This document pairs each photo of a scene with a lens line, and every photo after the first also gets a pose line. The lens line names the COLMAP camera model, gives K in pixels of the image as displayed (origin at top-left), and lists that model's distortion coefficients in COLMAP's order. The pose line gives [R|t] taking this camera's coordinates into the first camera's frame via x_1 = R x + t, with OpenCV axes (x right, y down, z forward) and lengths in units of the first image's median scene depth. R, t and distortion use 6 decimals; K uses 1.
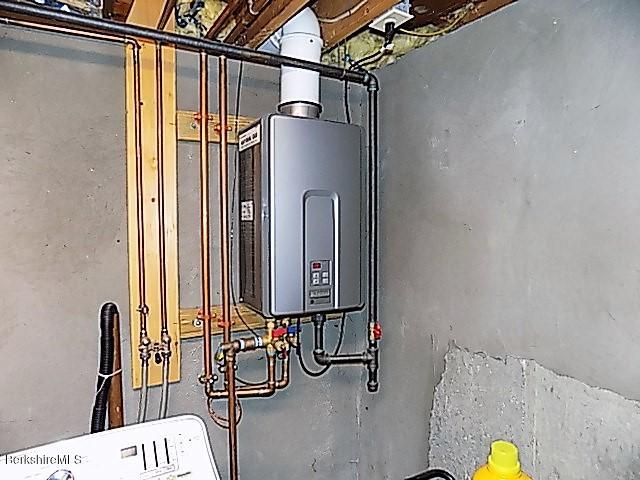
lens RADIAL K [[428.5, 0, 318.7], [0, 428.5, 237.4], [0, 0, 1]] dist [-0.085376, 0.087299]
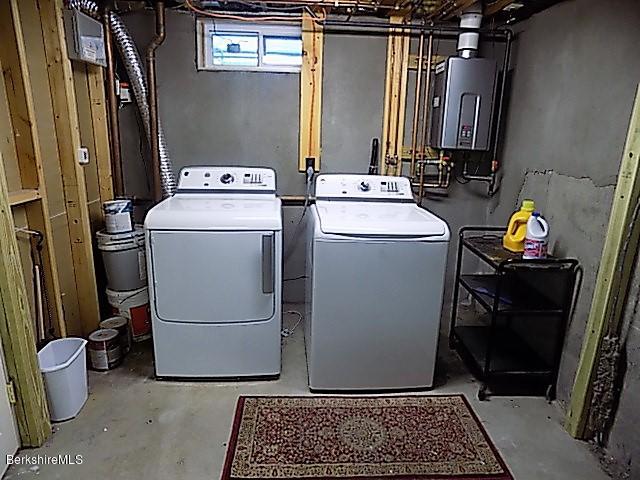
lens RADIAL K [[428.5, 0, 318.7], [0, 428.5, 237.4], [0, 0, 1]] dist [-0.085376, 0.087299]
pose [[0.869458, 0.146599, -0.471754, 0.451994], [-0.059080, 0.978957, 0.195328, 0.238292], [0.490462, -0.141958, 0.859823, -1.321188]]
